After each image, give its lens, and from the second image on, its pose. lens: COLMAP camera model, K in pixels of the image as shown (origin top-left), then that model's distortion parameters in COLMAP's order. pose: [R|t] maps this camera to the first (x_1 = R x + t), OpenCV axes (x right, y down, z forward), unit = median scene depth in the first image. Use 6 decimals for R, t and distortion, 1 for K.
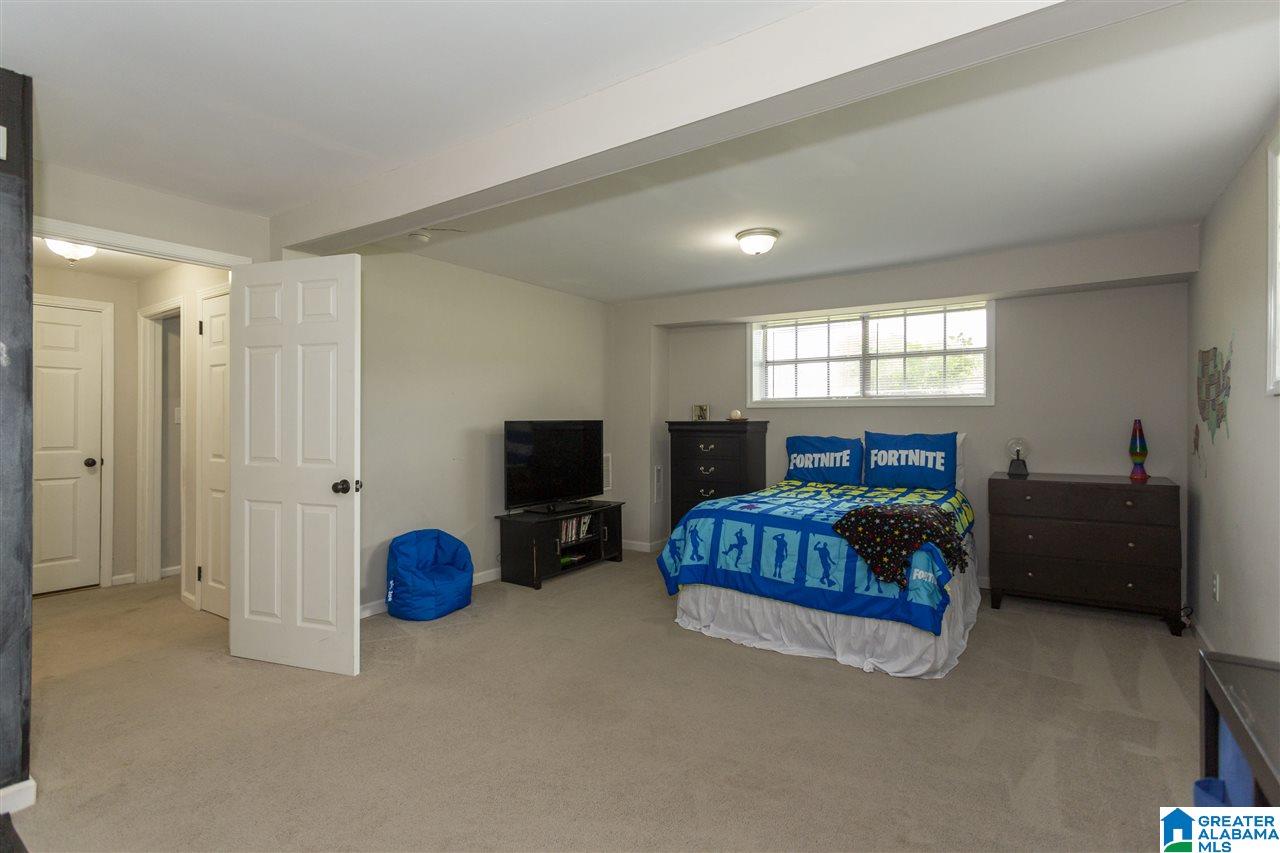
lens RADIAL K [[604.3, 0, 645.6], [0, 604.3, 424.4], [0, 0, 1]] dist [-0.001005, 0.000235]
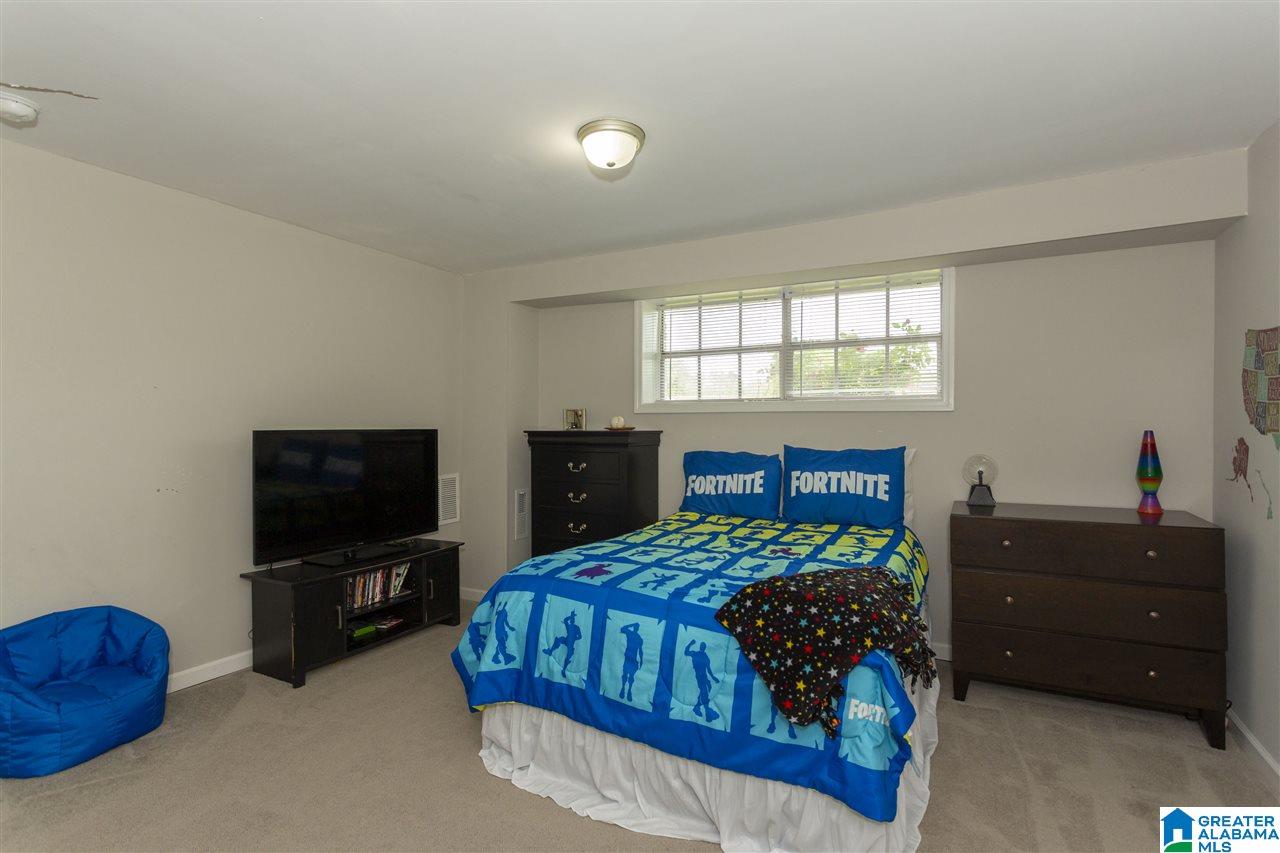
lens RADIAL K [[644.5, 0, 637.2], [0, 644.5, 433.3], [0, 0, 1]] dist [0.000199, 0.000076]
pose [[0.994508, 0.001860, 0.104649, 0.130607], [-0.001963, 0.999998, 0.000882, -0.004487], [-0.104647, -0.001082, 0.994509, 0.301945]]
